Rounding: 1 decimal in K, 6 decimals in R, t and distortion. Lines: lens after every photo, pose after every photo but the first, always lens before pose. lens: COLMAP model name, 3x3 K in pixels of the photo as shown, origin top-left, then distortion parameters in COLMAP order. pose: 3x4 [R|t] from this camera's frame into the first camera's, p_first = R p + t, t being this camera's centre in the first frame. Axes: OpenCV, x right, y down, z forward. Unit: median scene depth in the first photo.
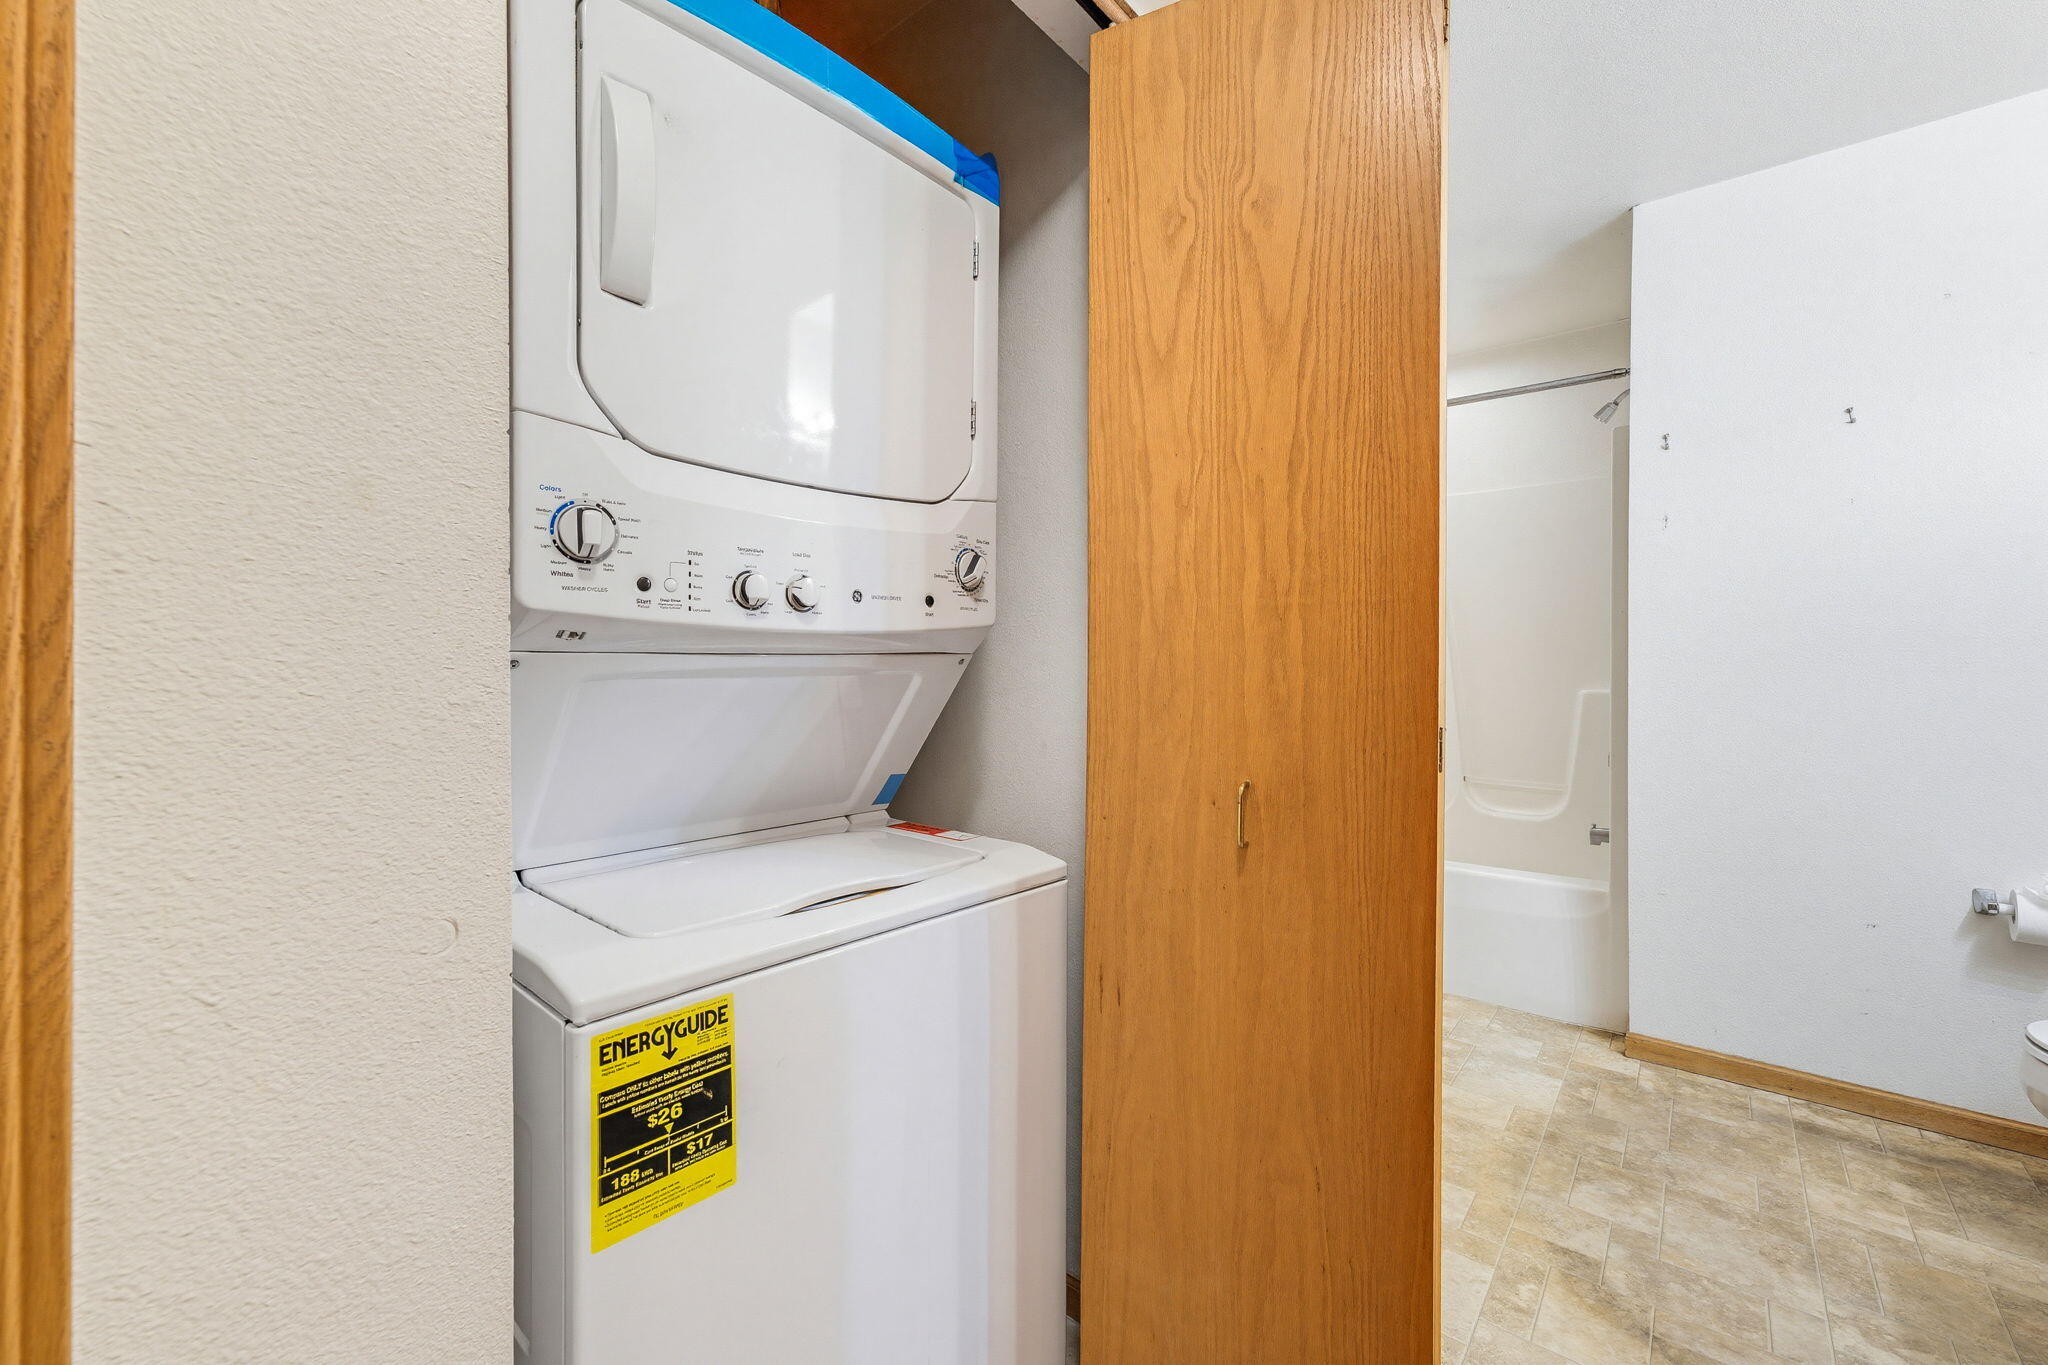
lens RADIAL K [[830.2, 0, 994.7], [0, 830.2, 668.0], [0, 0, 1]] dist [-0.000905, -0.000026]
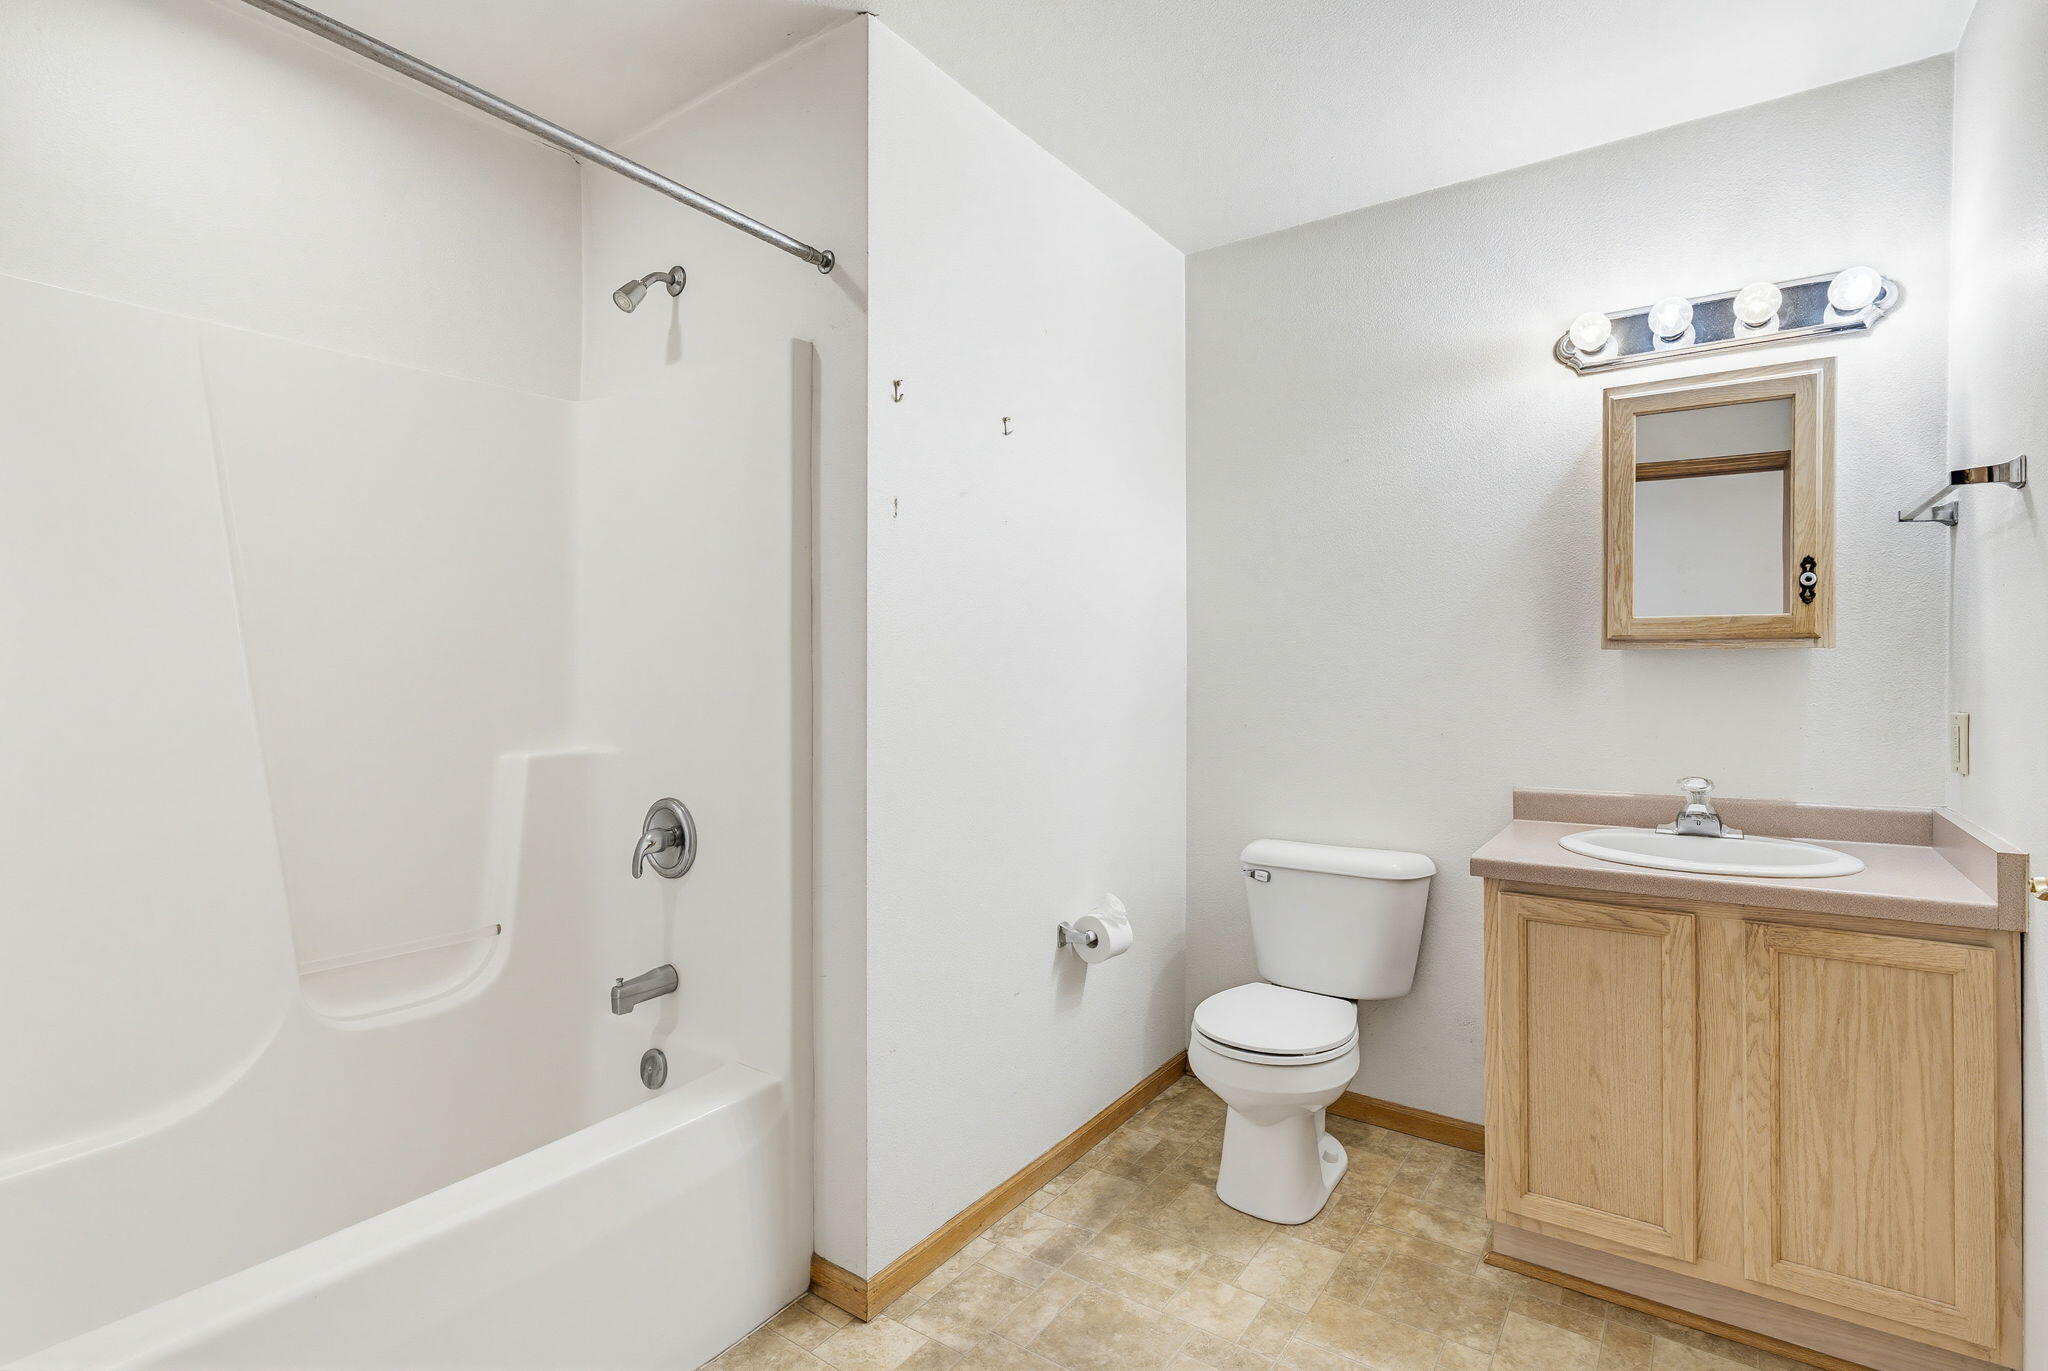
lens RADIAL K [[967.4, 0, 1024.0], [0, 967.4, 685.5], [0, 0, 1]] dist [-0.001333, -0.000108]
pose [[-0.104198, -0.007675, 0.994527, 0.004669], [0.007133, 0.999939, 0.008464, -0.037016], [-0.994531, 0.007976, -0.104137, 1.089199]]
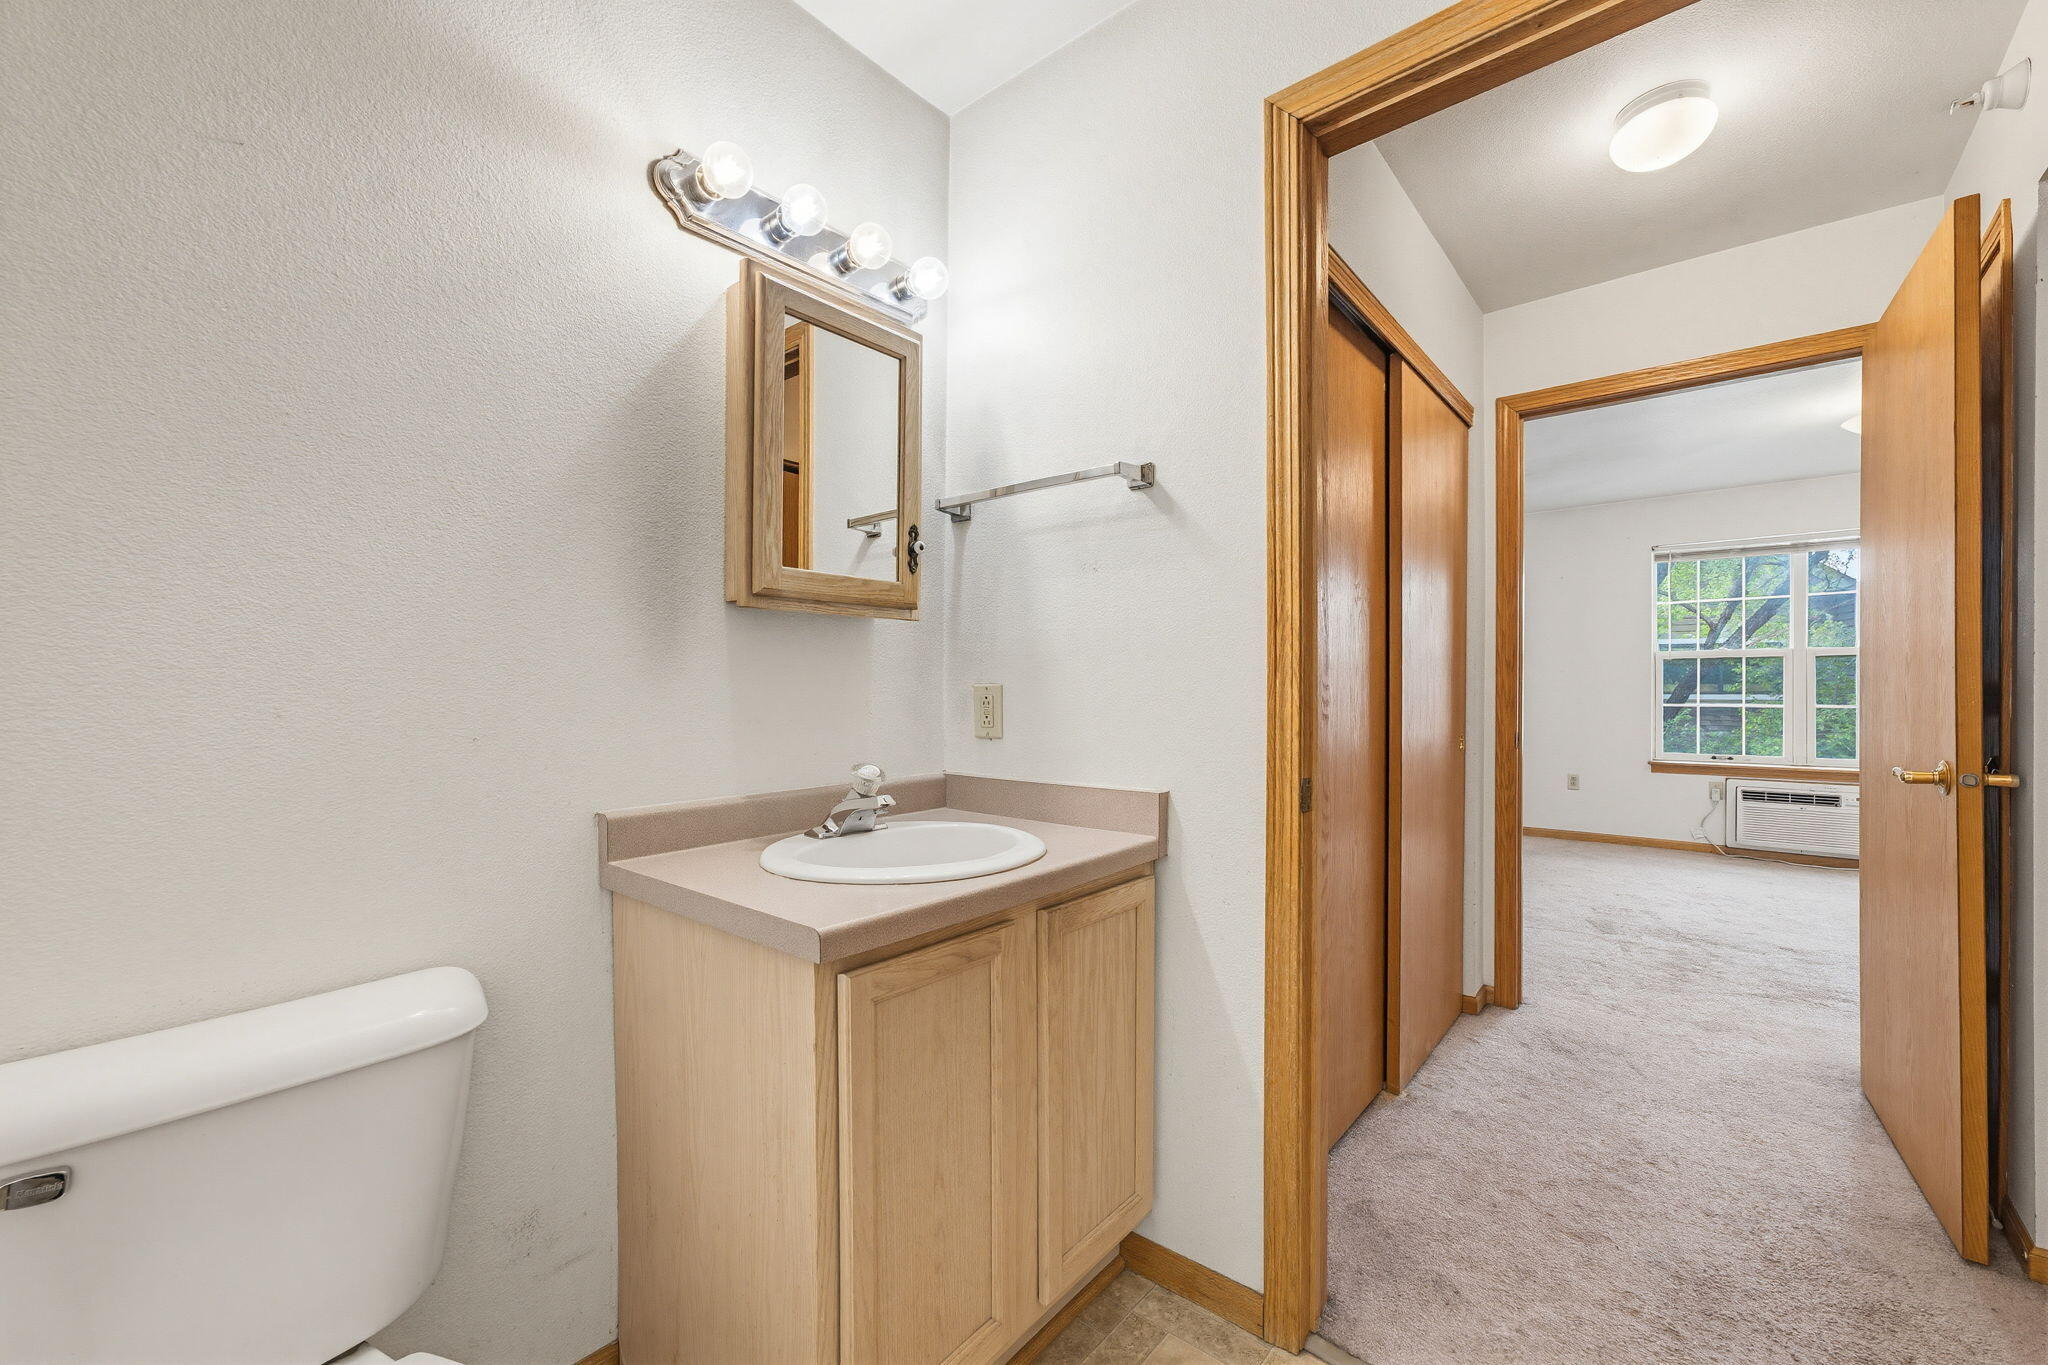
lens RADIAL K [[870.9, 0, 1028.6], [0, 870.9, 689.6], [0, 0, 1]] dist [-0.000022, 0.000167]
pose [[-0.999754, 0.010950, -0.019288, 0.763250], [0.010744, 0.999884, 0.010801, -0.001572], [0.019404, 0.010591, -0.999756, 1.057173]]
